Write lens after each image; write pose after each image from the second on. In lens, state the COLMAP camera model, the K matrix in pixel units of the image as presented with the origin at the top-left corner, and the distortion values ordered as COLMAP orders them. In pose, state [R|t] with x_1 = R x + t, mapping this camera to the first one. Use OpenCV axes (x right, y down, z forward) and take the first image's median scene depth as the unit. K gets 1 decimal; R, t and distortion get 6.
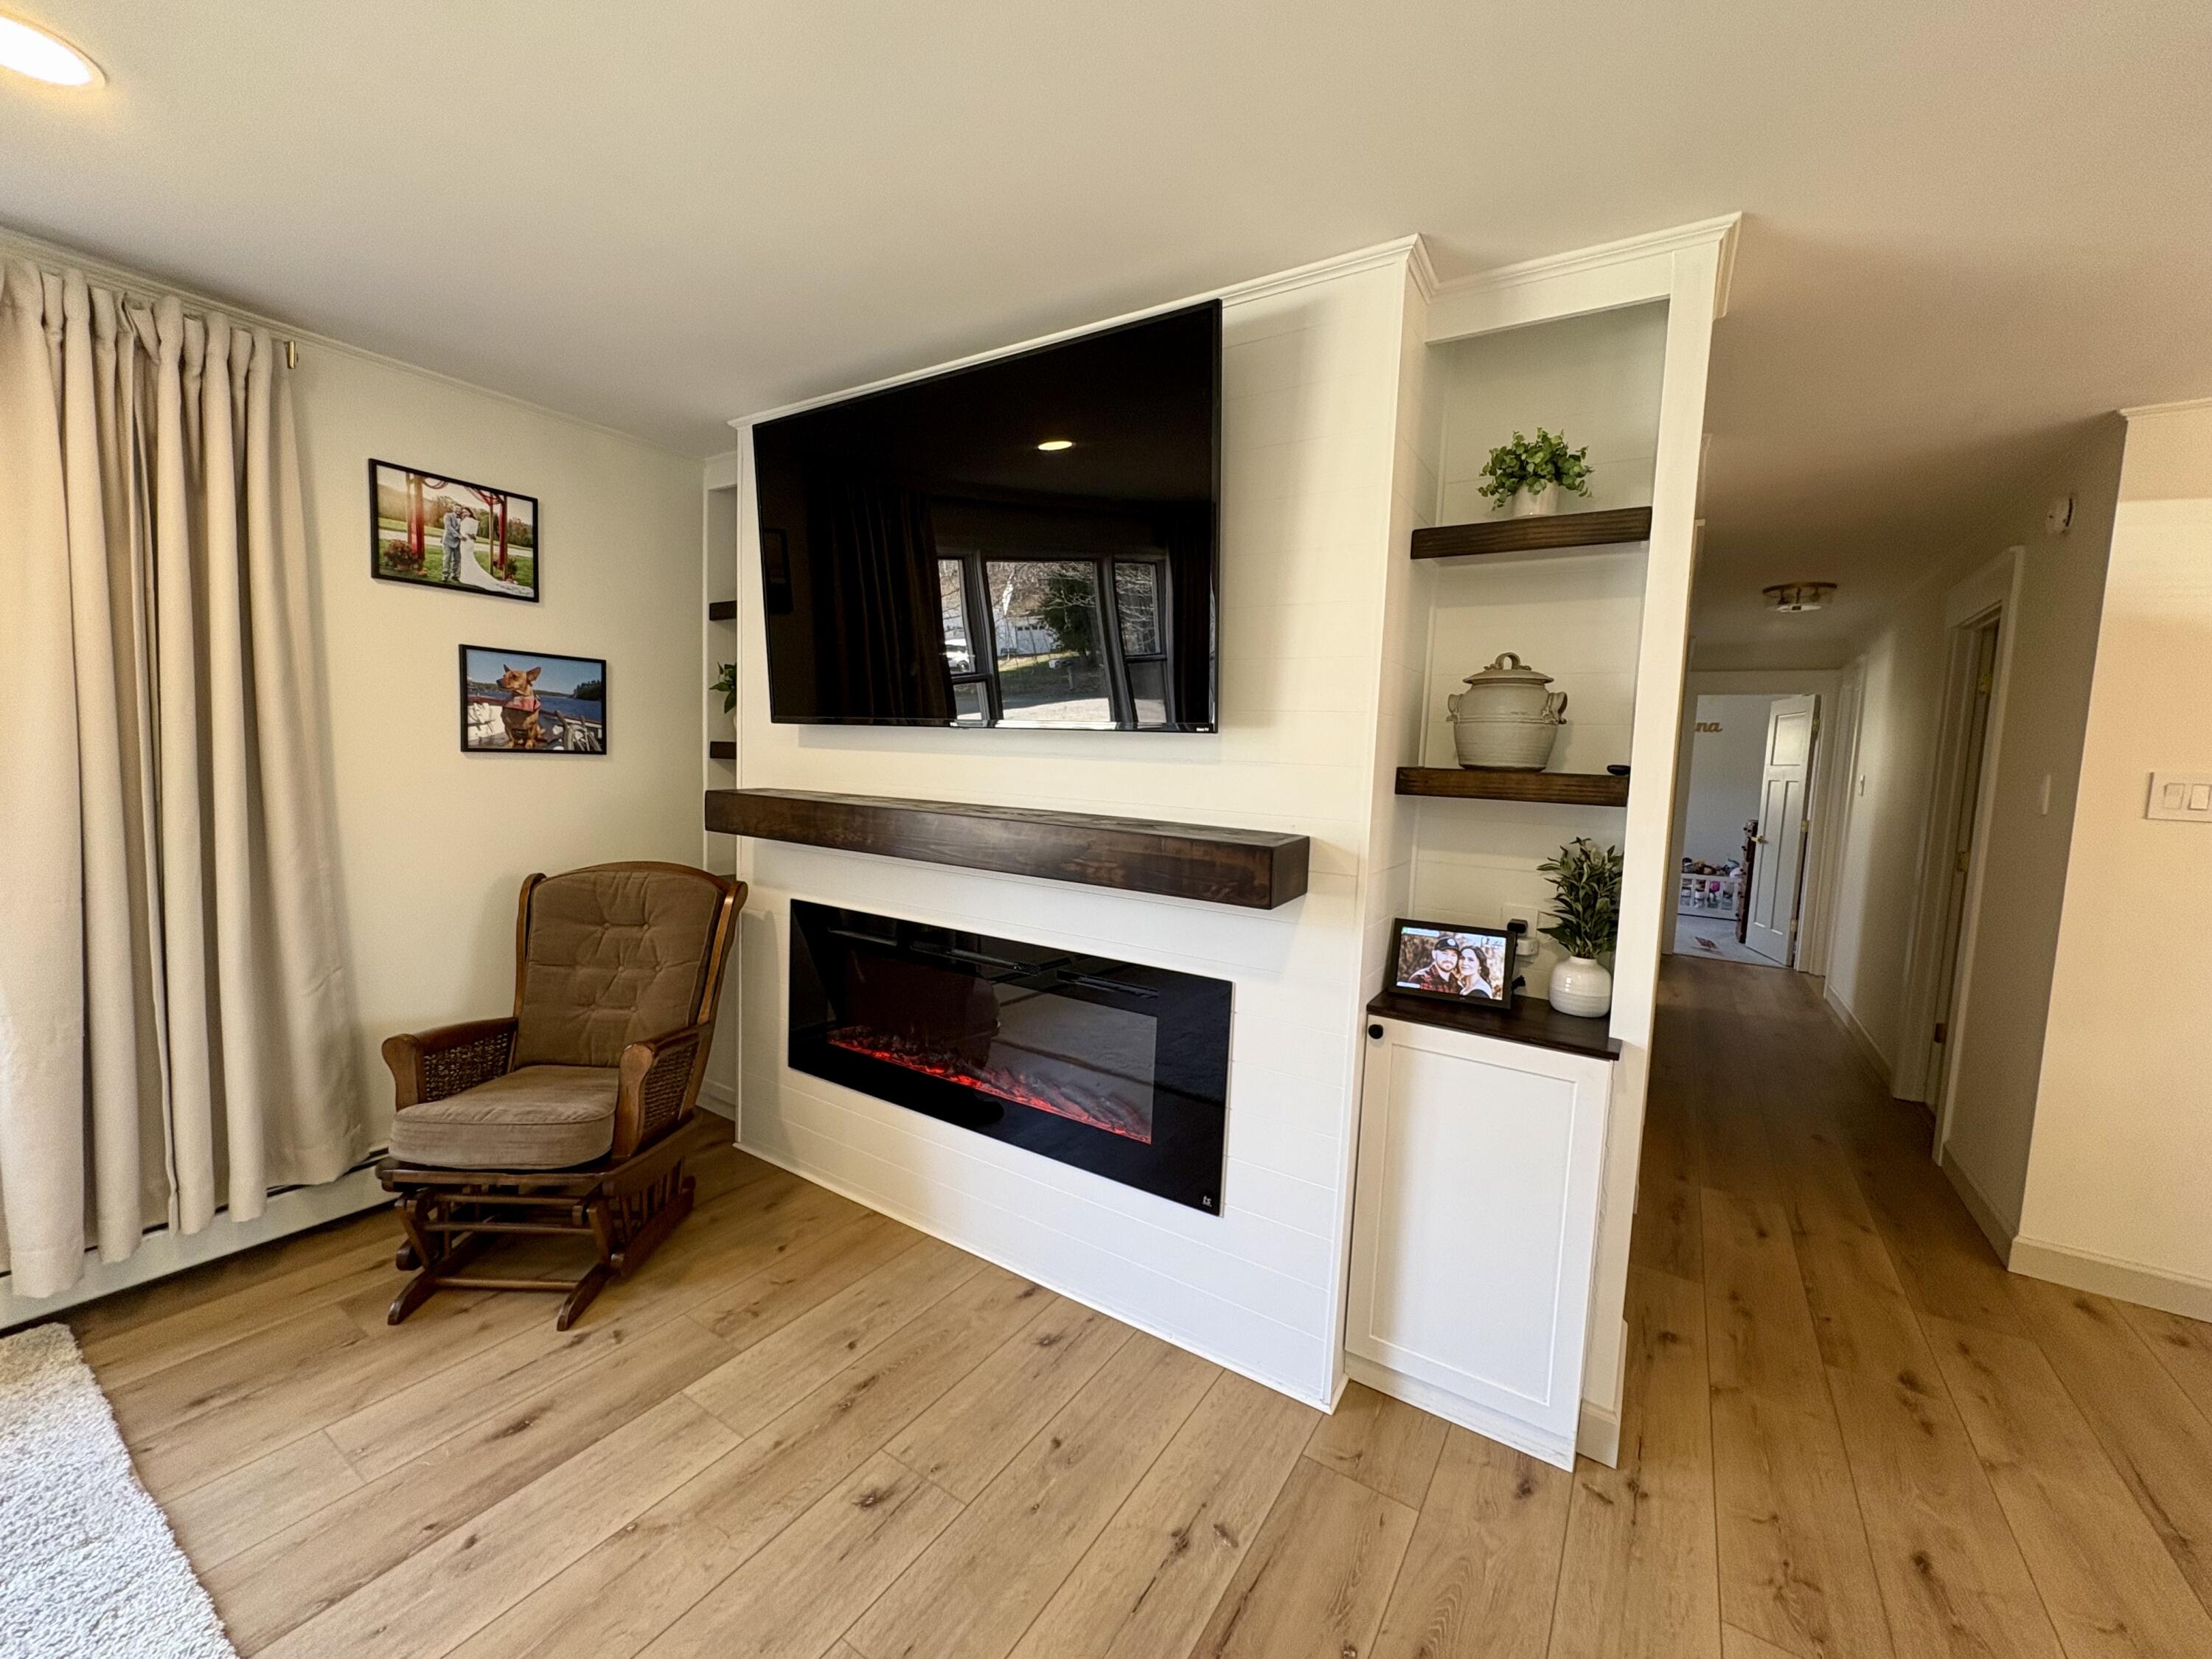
lens RADIAL K [[878.3, 0, 1106.1], [0, 878.3, 823.0], [0, 0, 1]] dist [-0.001321, 0.000844]
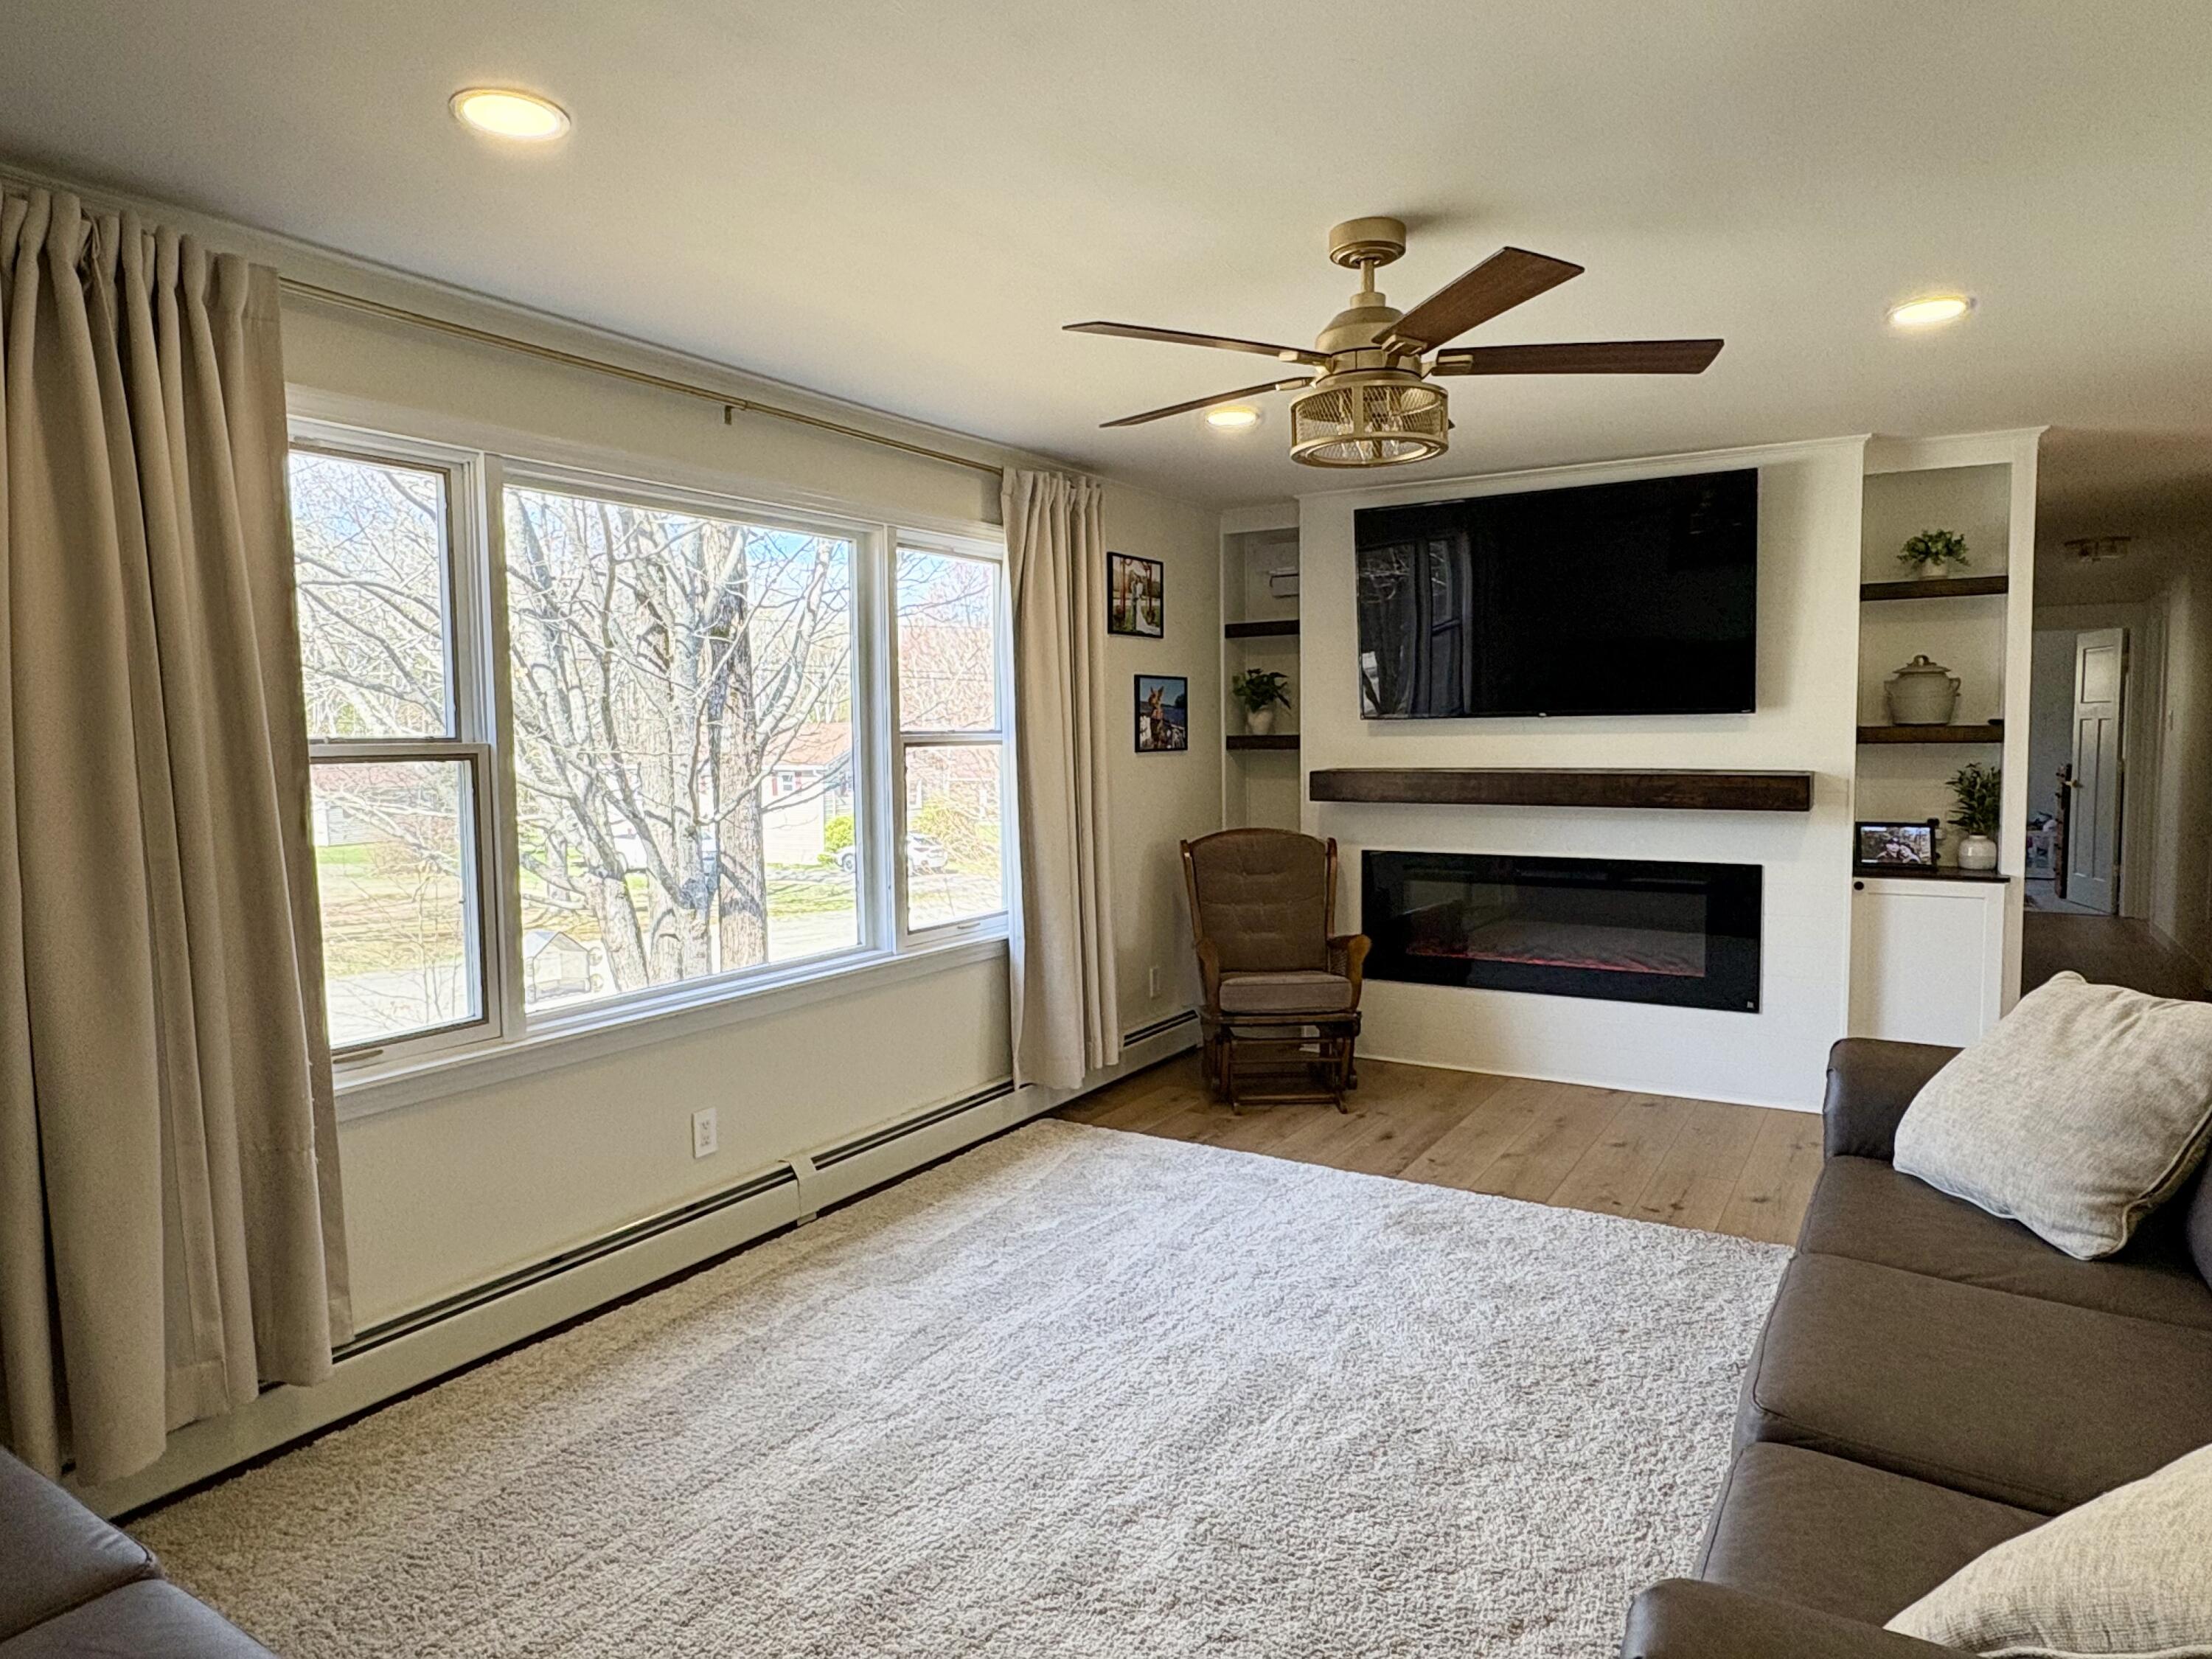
lens RADIAL K [[1343.6, 0, 1099.1], [0, 1343.6, 821.6], [0, 0, 1]] dist [-0.002966, 0.001011]
pose [[0.998427, -0.054401, 0.013558, -1.074231], [0.054533, 0.998466, -0.009547, 0.055990], [-0.013018, 0.010271, 0.999863, -1.418219]]
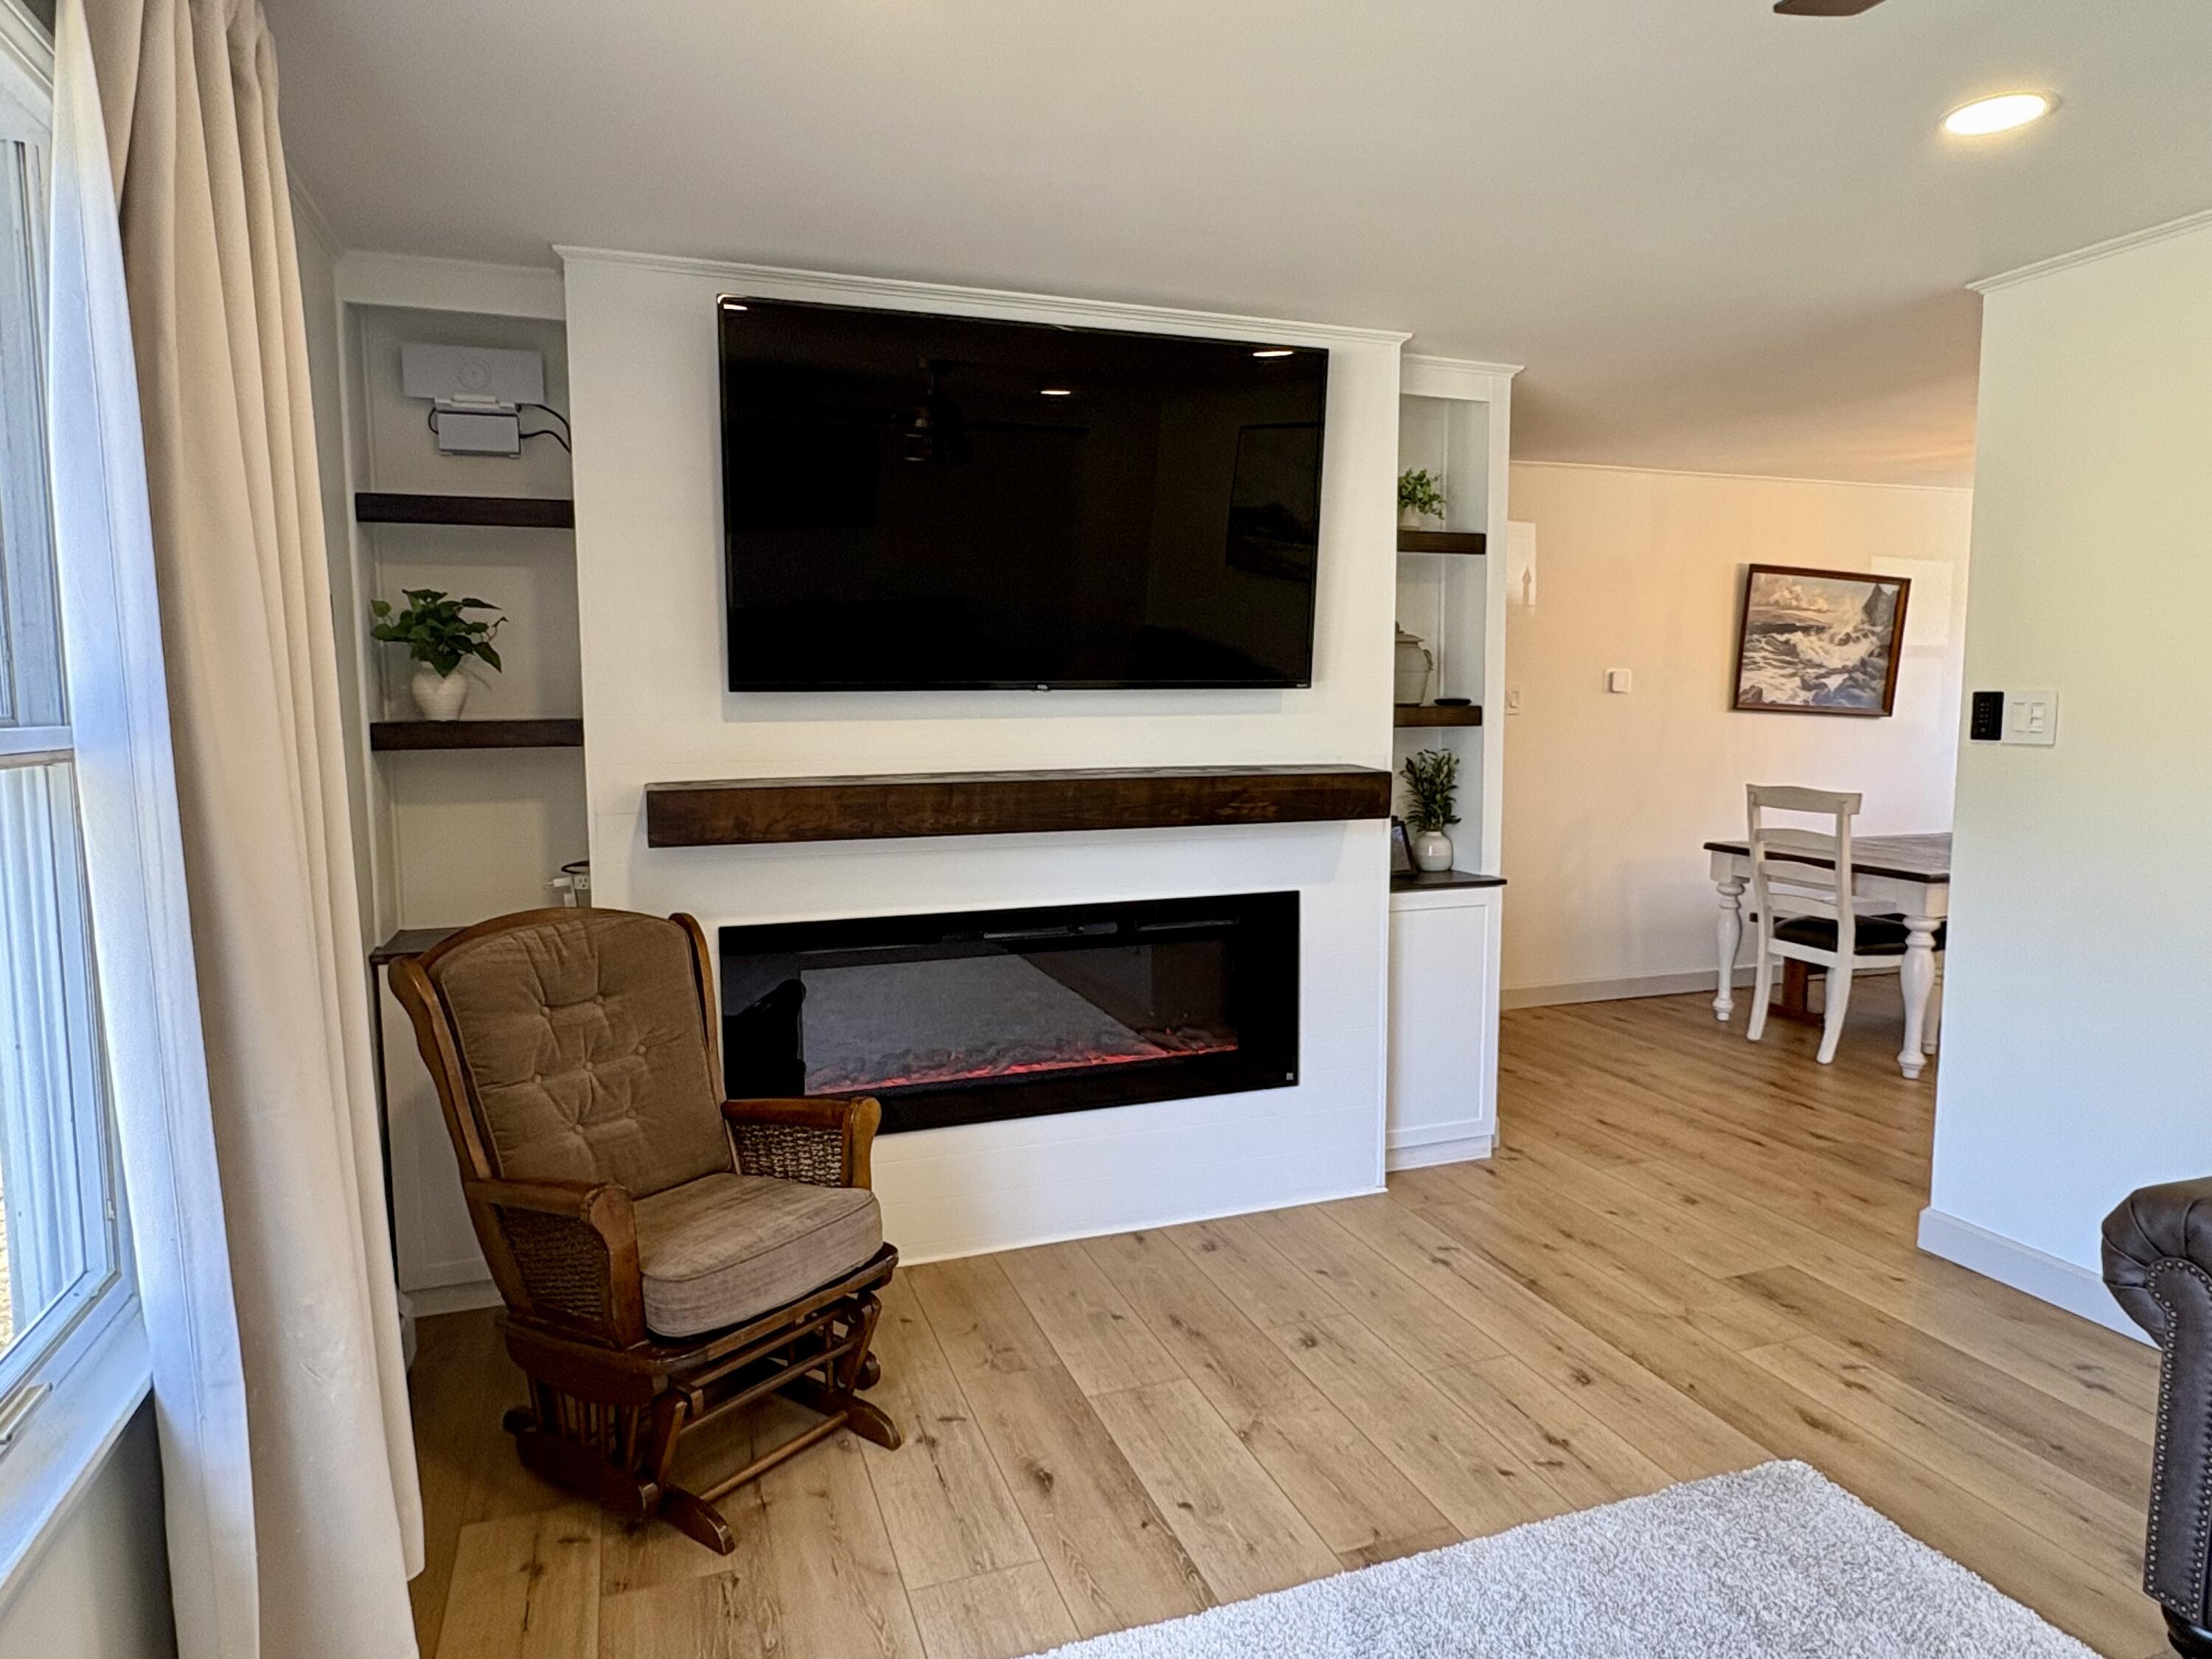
lens RADIAL K [[1343.6, 0, 1114.5], [0, 1343.6, 828.2], [0, 0, 1]] dist [-0.002966, 0.001011]
pose [[0.600604, -0.123806, 0.789903, -1.431191], [0.092437, 0.992066, 0.085208, -0.085311], [-0.794186, 0.021840, 0.607283, 0.065111]]
